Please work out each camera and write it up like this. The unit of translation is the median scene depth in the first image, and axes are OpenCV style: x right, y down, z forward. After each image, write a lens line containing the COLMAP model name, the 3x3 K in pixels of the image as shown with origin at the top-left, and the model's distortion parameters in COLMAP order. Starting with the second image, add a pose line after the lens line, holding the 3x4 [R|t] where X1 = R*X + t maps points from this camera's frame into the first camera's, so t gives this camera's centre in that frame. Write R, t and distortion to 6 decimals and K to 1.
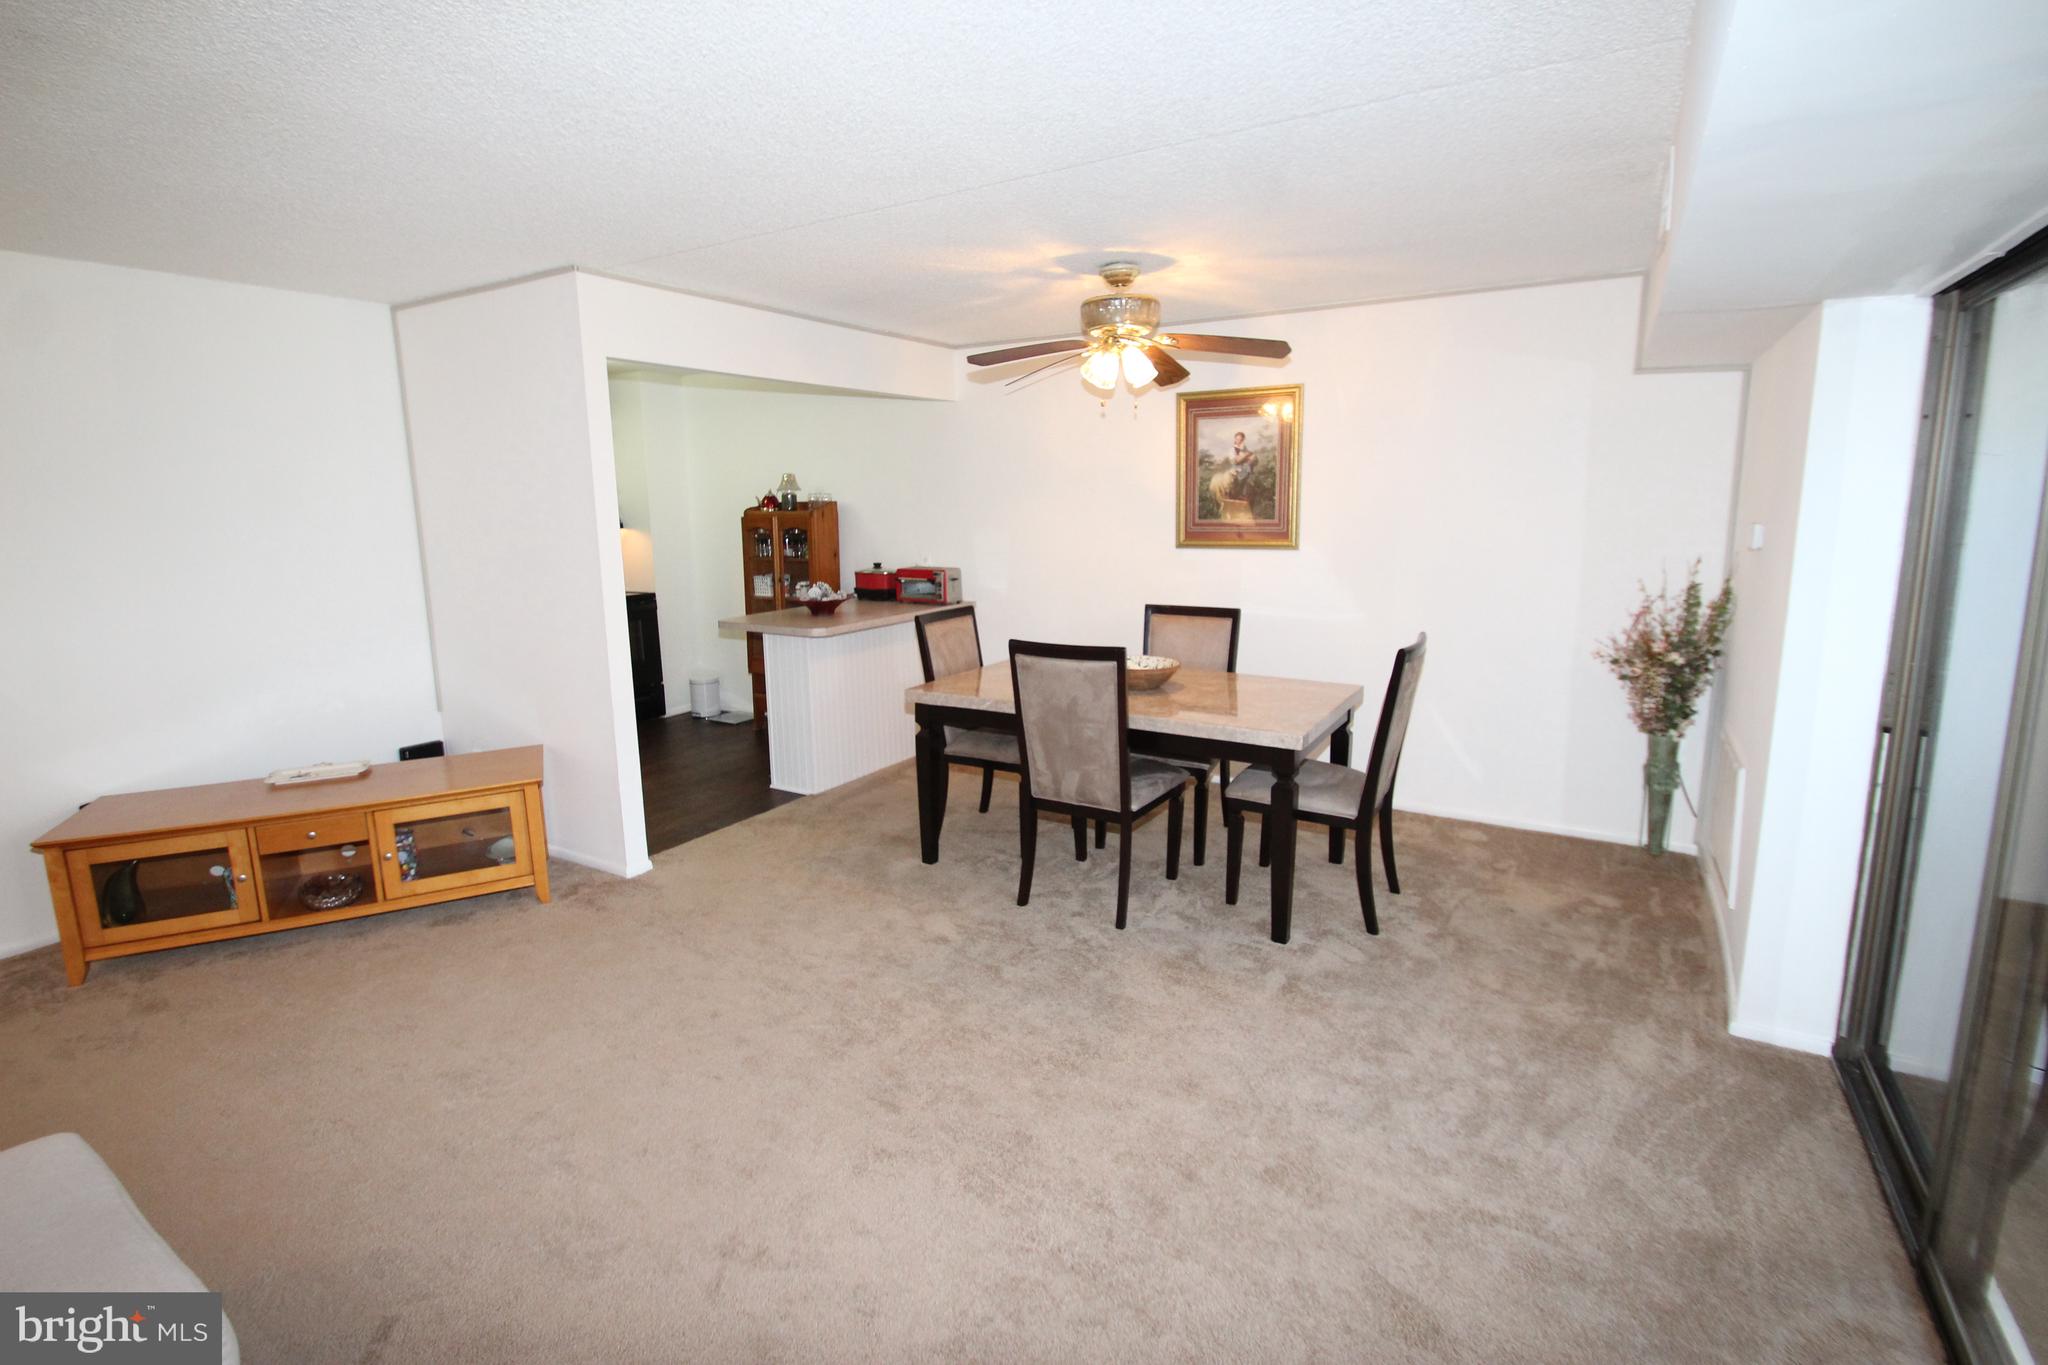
lens RADIAL K [[954.0, 0, 1021.2], [0, 954.0, 651.4], [0, 0, 1]] dist [-0.001531, -0.000964]
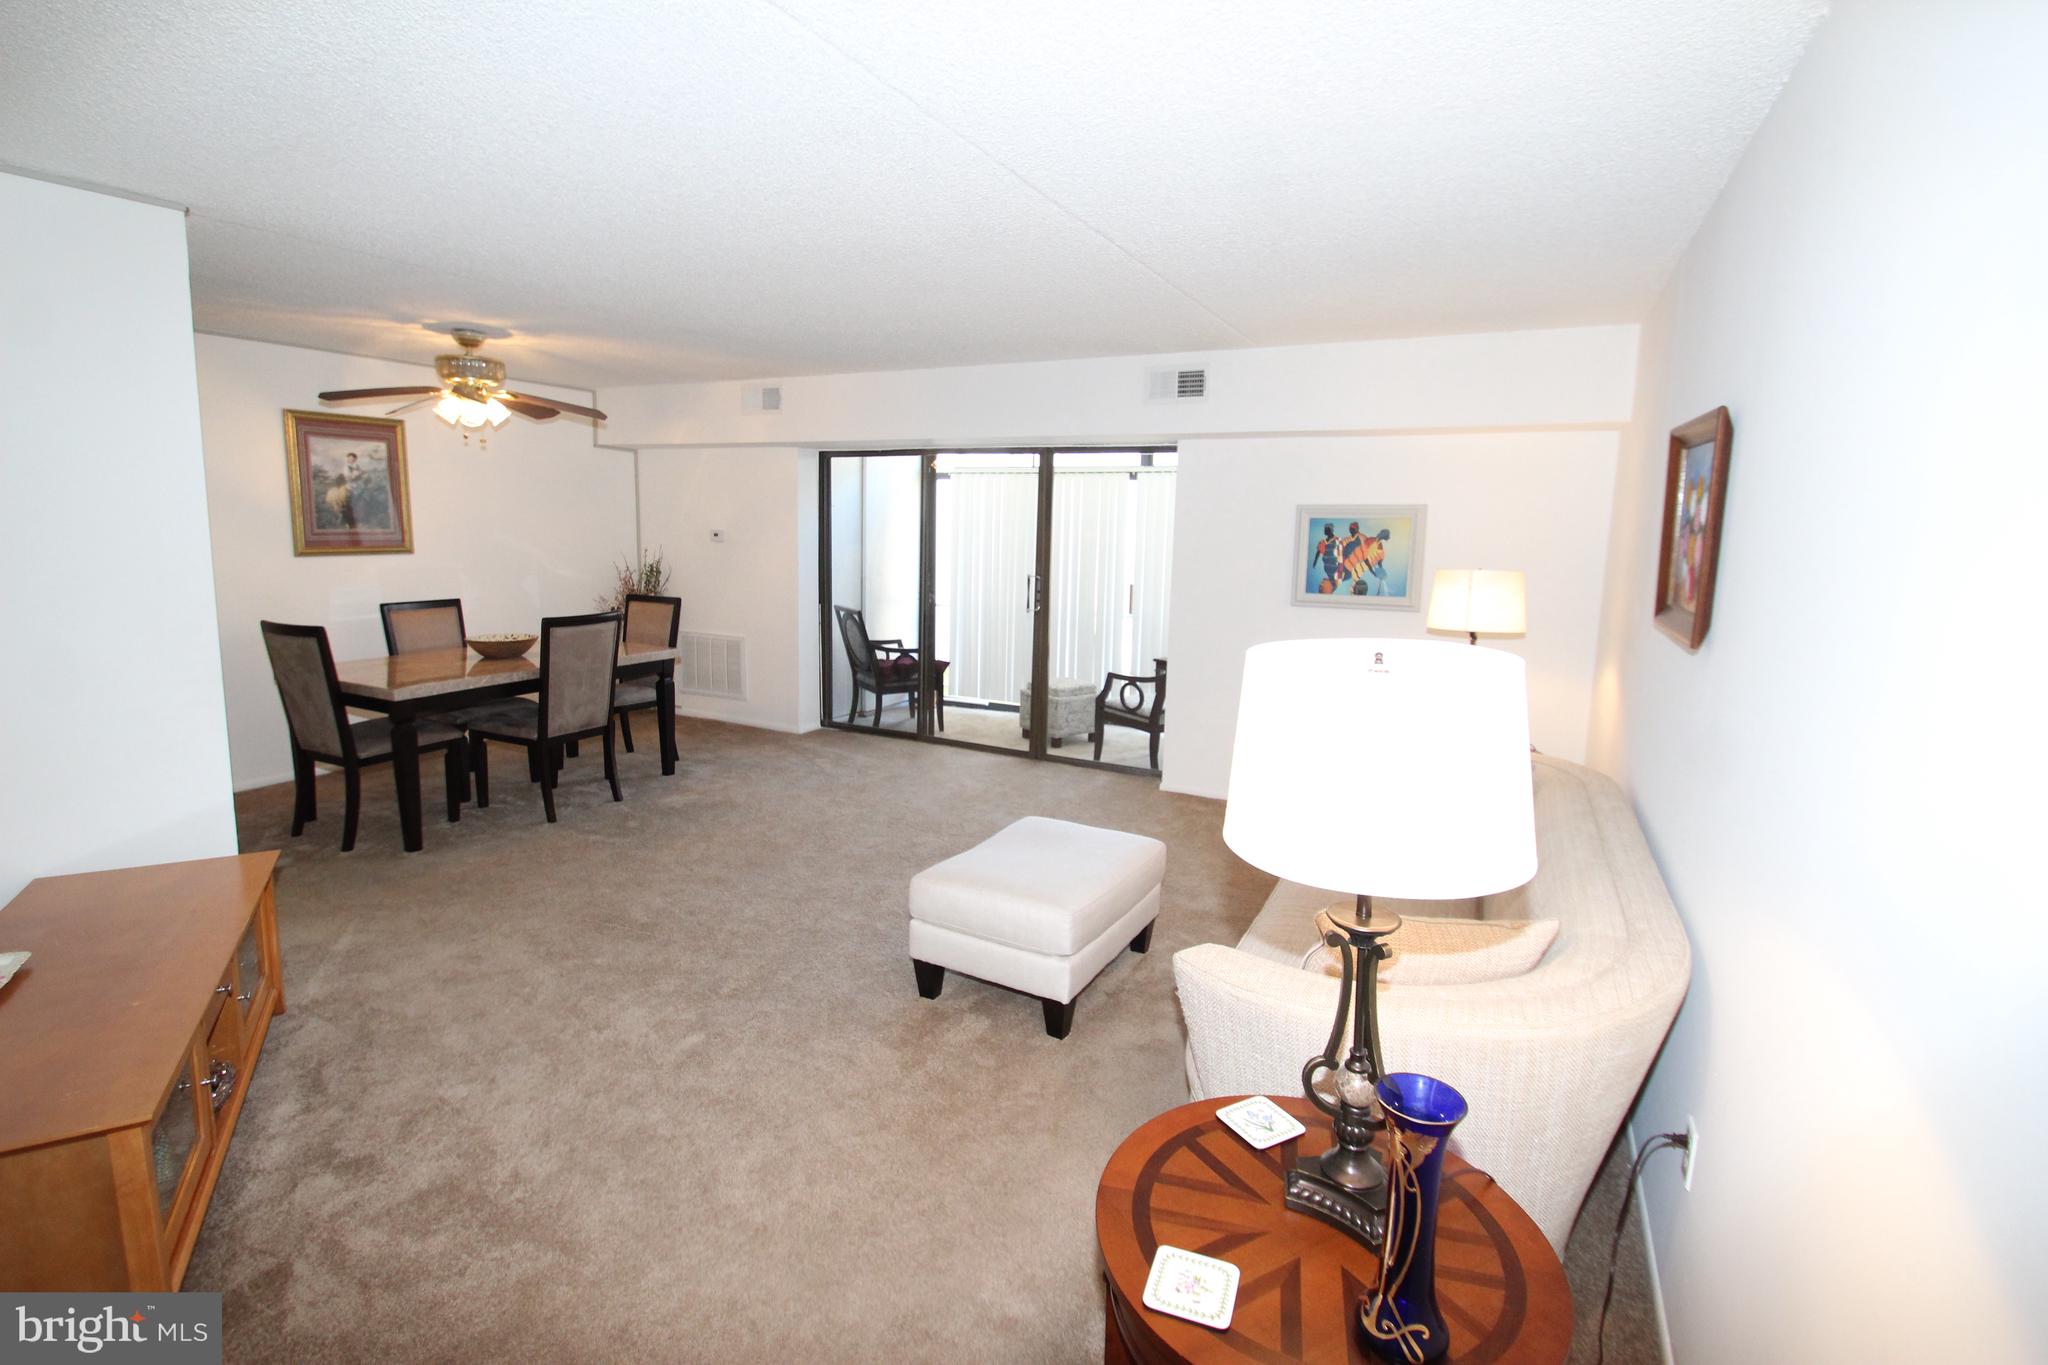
lens RADIAL K [[944.7, 0, 981.8], [0, 944.7, 645.2], [0, 0, 1]] dist [0.035819, -0.000381]
pose [[-0.027709, -0.123893, 0.991909, -0.972183], [0.144958, 0.981303, 0.126618, -0.039846], [-0.989050, 0.147294, -0.009231, 0.298351]]
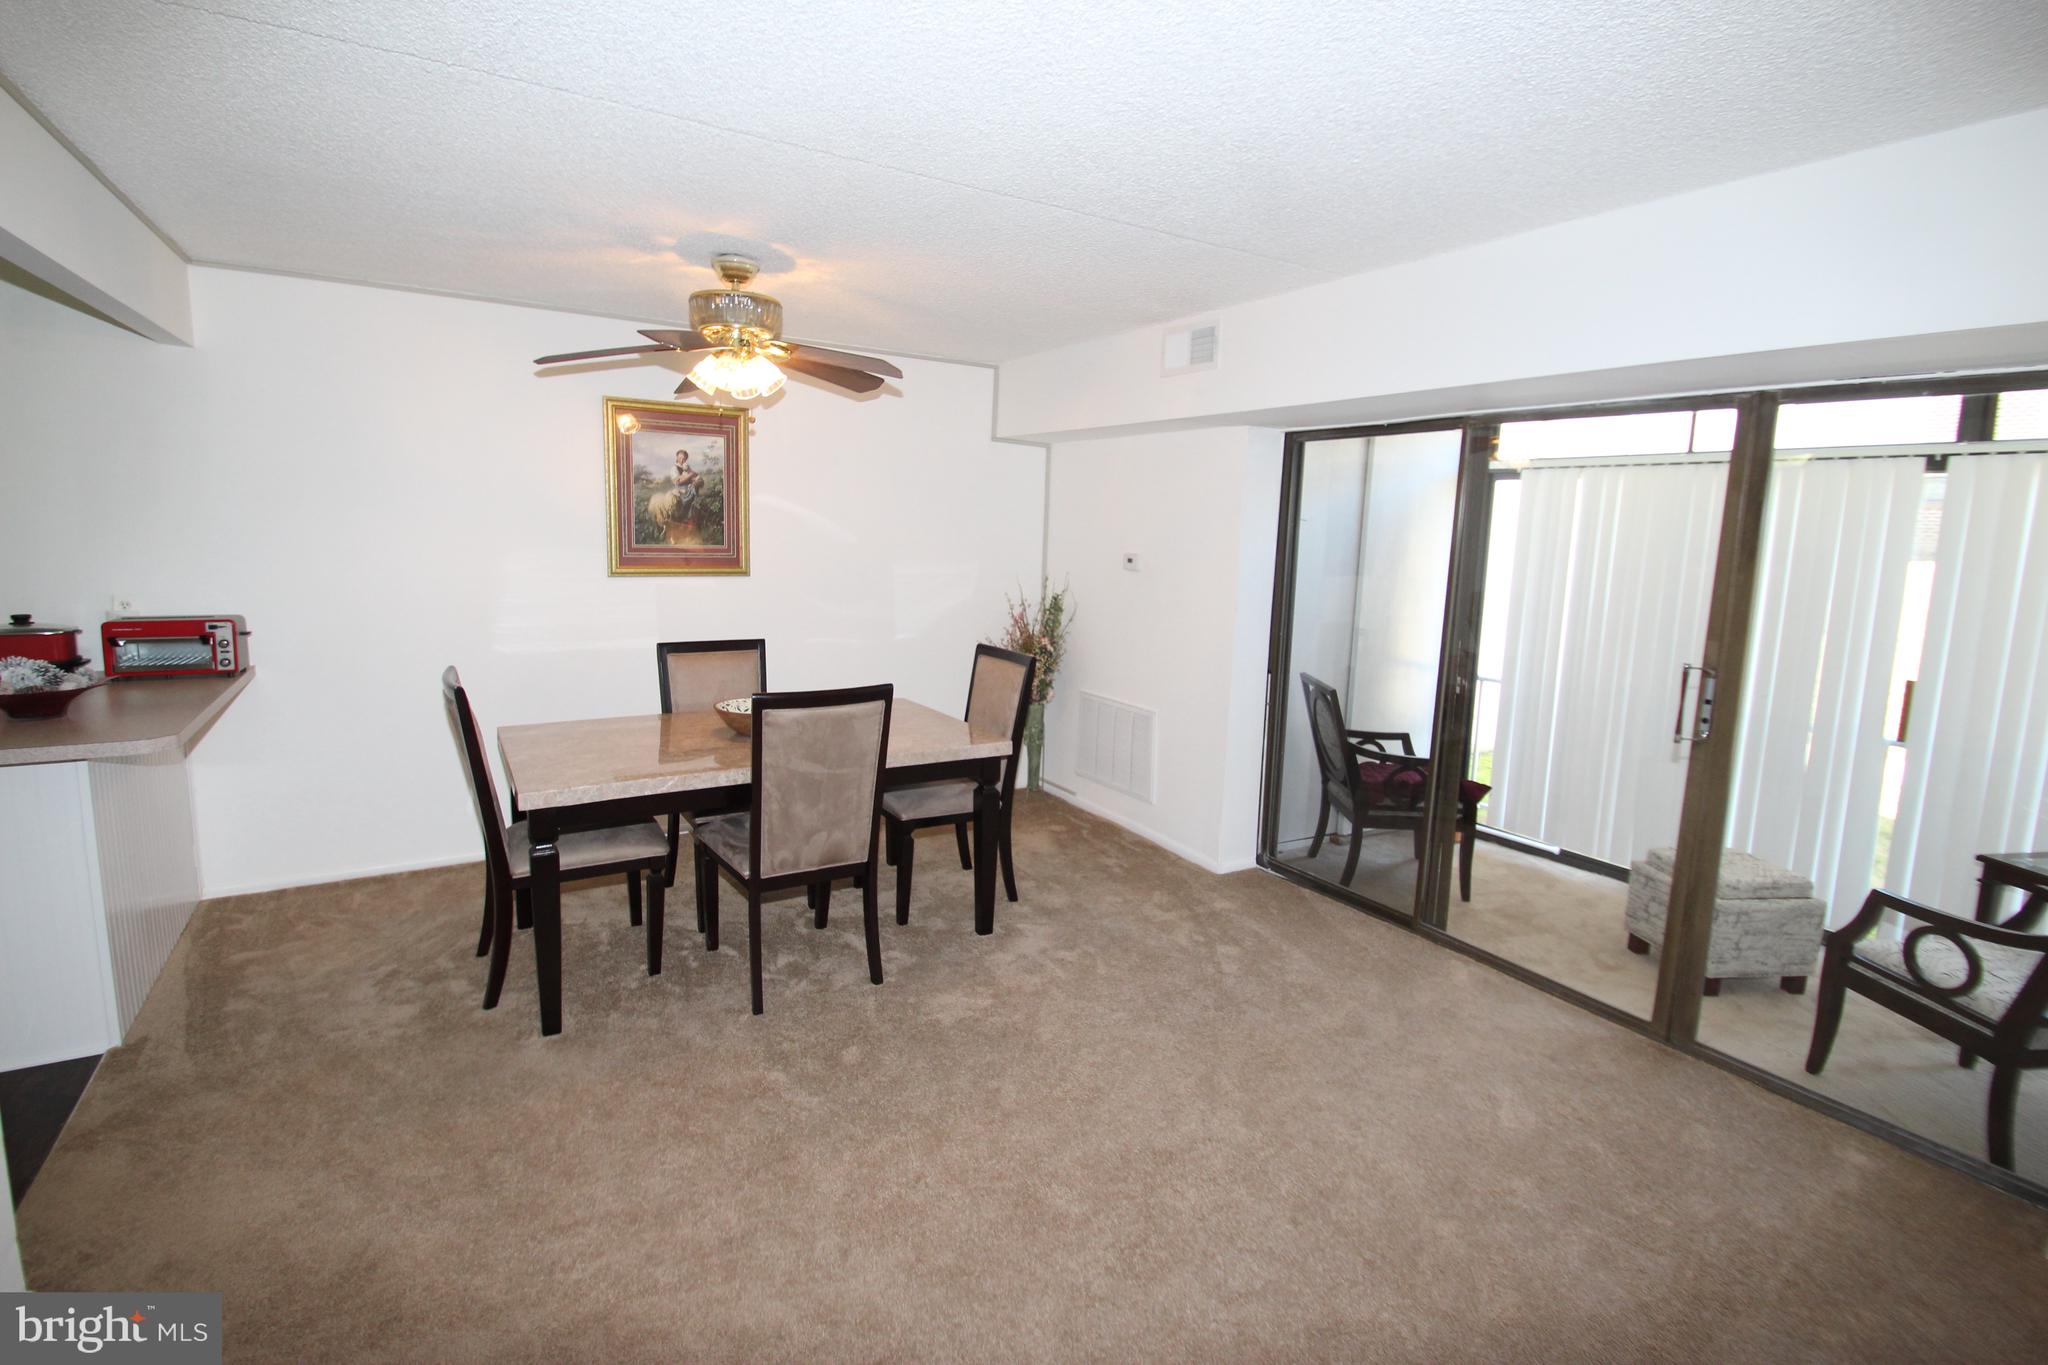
lens RADIAL K [[954.0, 0, 1021.2], [0, 954.0, 651.4], [0, 0, 1]] dist [-0.001531, -0.000964]
pose [[0.467566, -0.092689, 0.879085, -0.449308], [0.107785, 0.993045, 0.047376, -0.045435], [-0.877362, 0.072601, 0.474304, 0.291866]]
